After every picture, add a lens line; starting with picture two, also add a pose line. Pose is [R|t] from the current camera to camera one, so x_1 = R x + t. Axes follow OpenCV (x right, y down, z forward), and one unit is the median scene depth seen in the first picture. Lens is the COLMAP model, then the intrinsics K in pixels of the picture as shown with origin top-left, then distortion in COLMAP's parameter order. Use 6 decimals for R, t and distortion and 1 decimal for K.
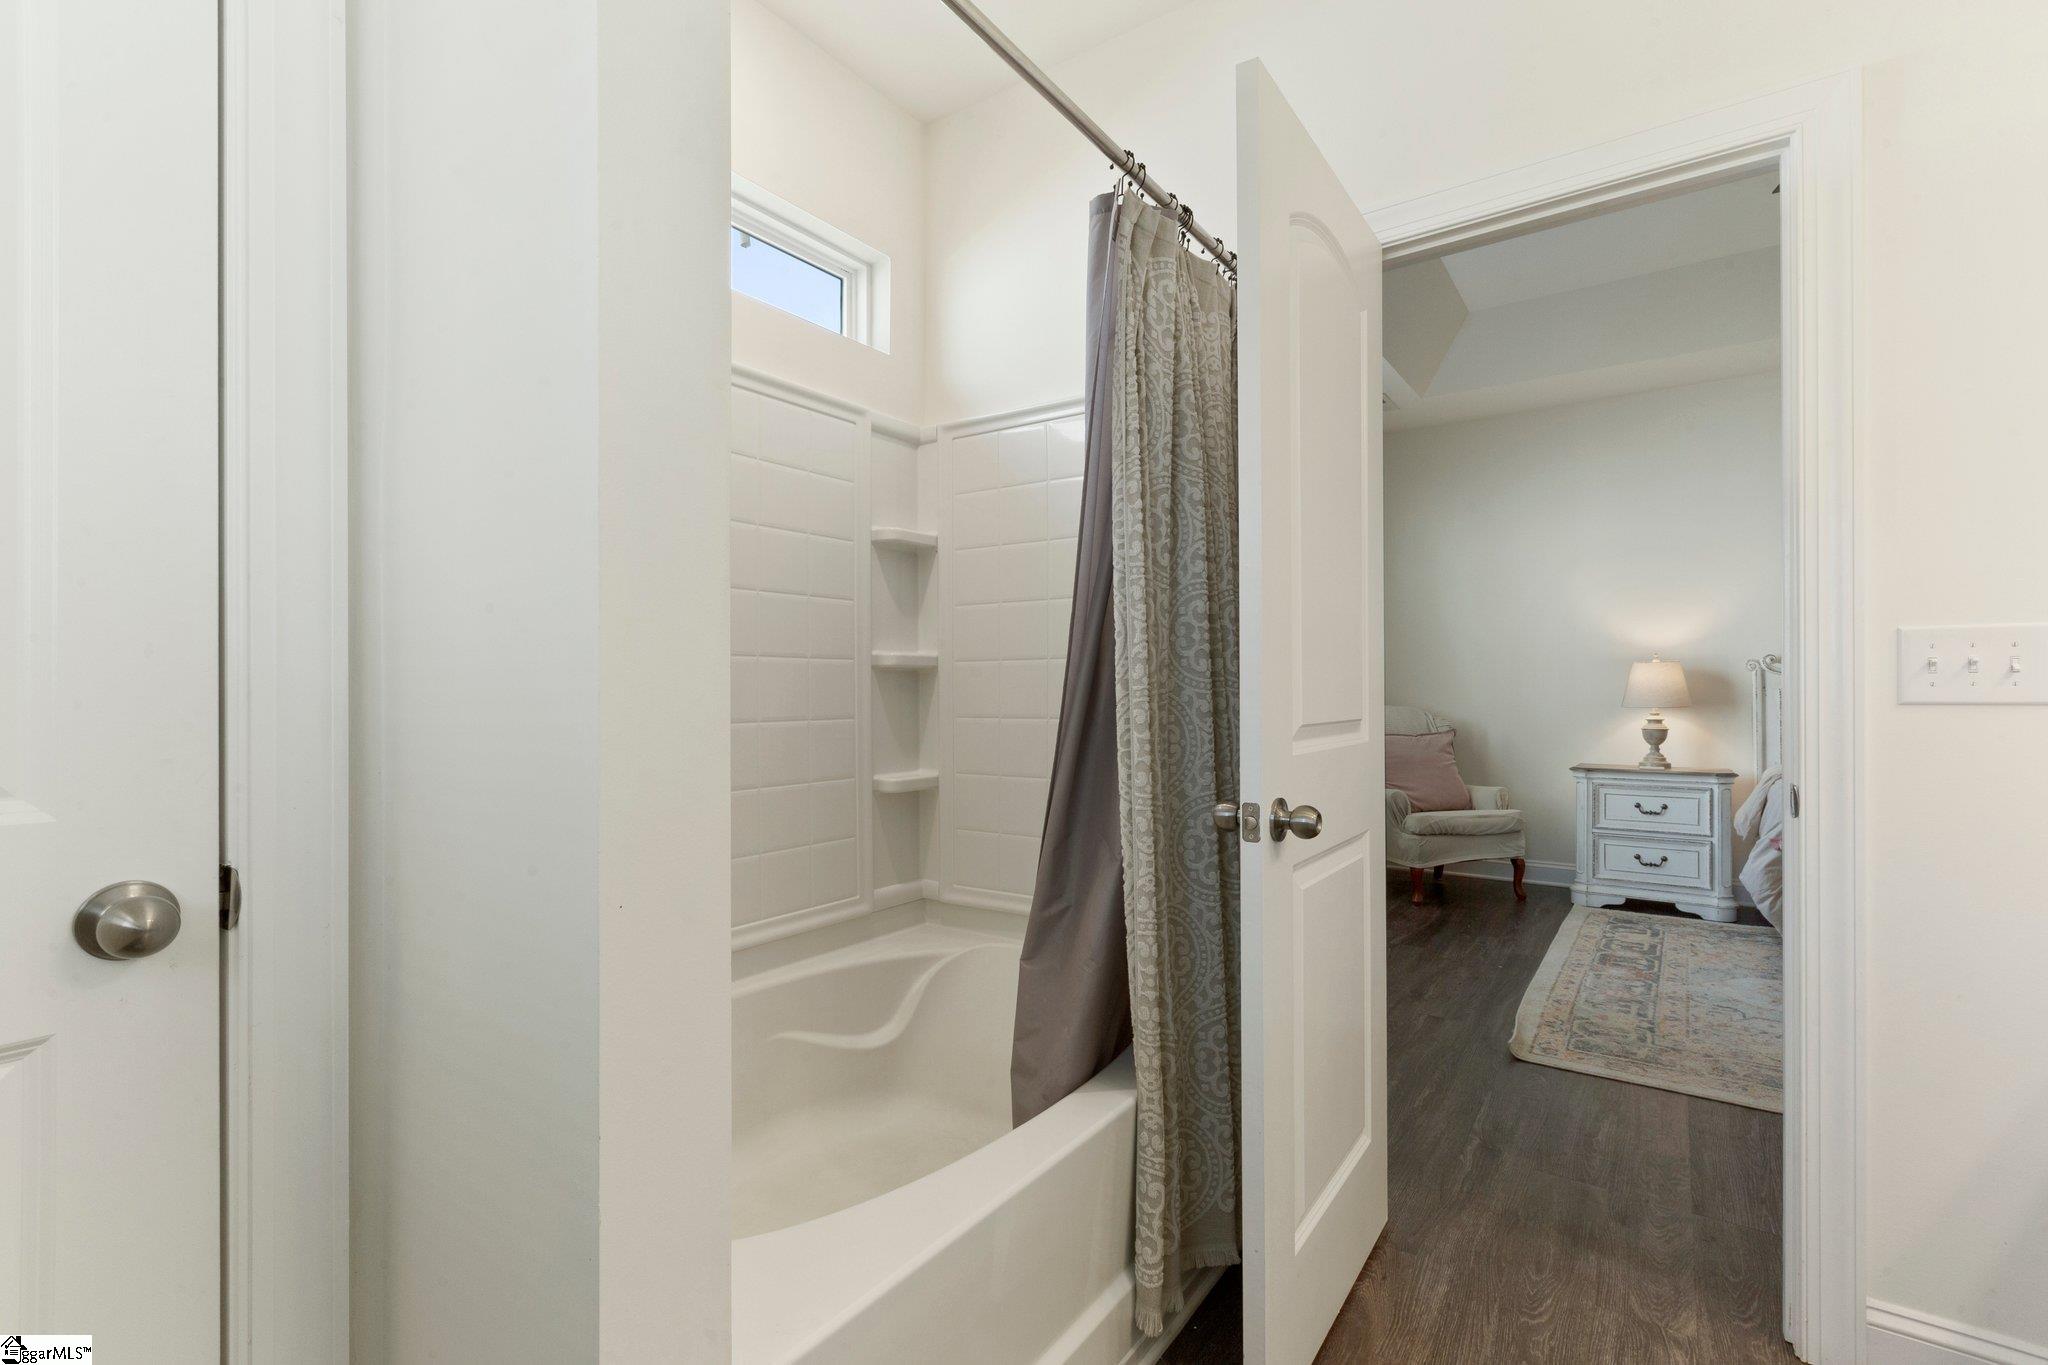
lens RADIAL K [[920.2, 0, 1040.7], [0, 920.2, 674.1], [0, 0, 1]] dist [0.002207, 0.000182]
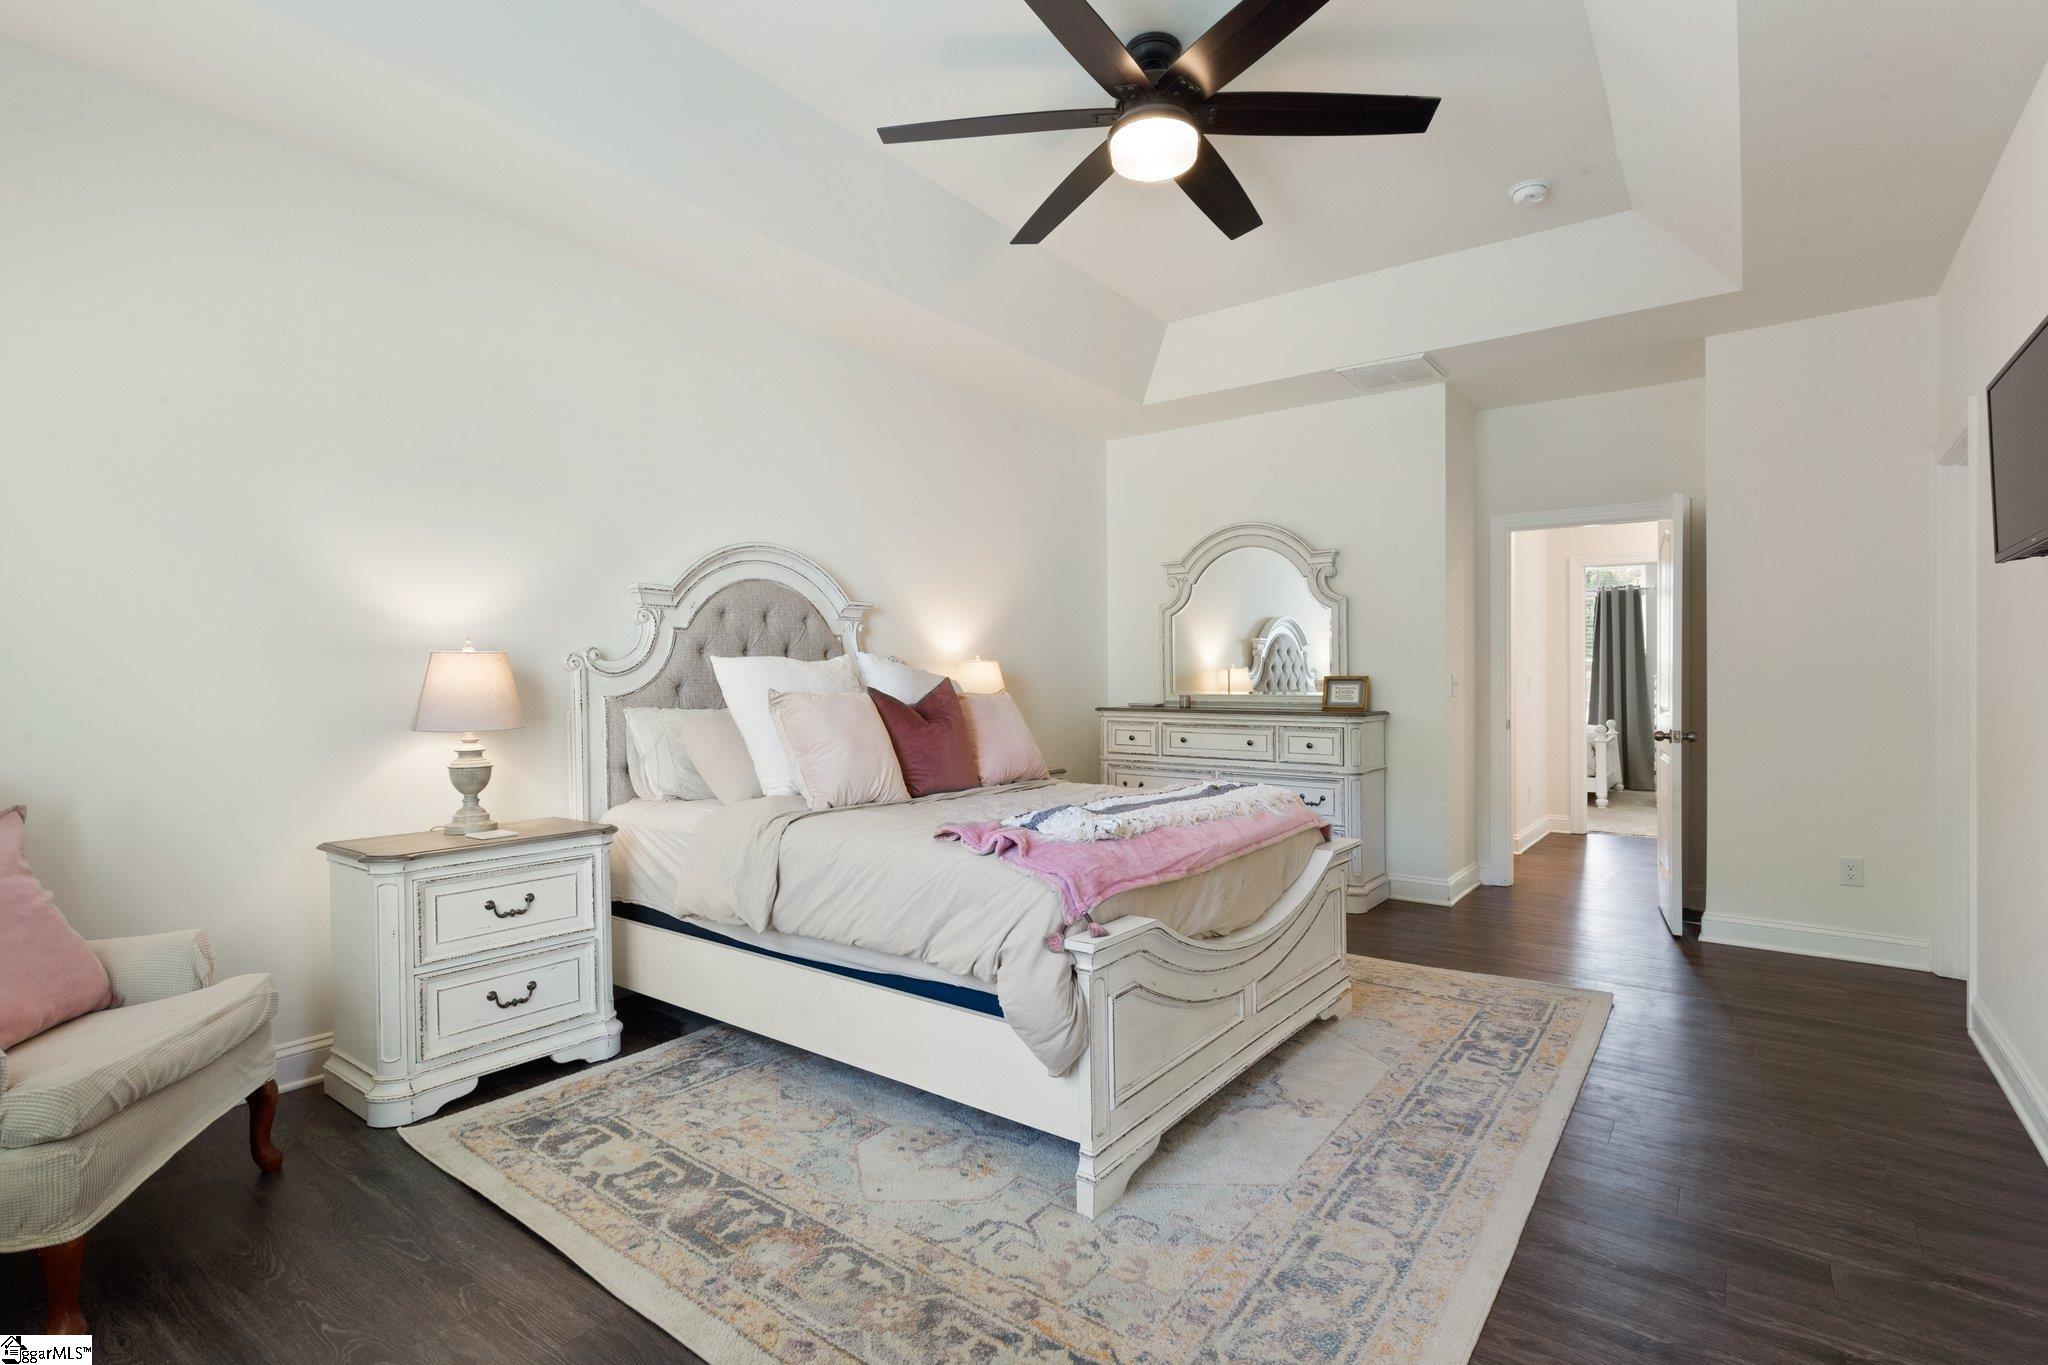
lens RADIAL K [[958.2, 0, 1024.0], [0, 958.2, 682.5], [0, 0, 1]] dist [0.000501, 0.000015]
pose [[0.047748, -0.000866, 0.998859, 0.076657], [-0.015747, 0.999875, 0.001620, -0.000867], [-0.998735, -0.015806, 0.047729, 0.665698]]
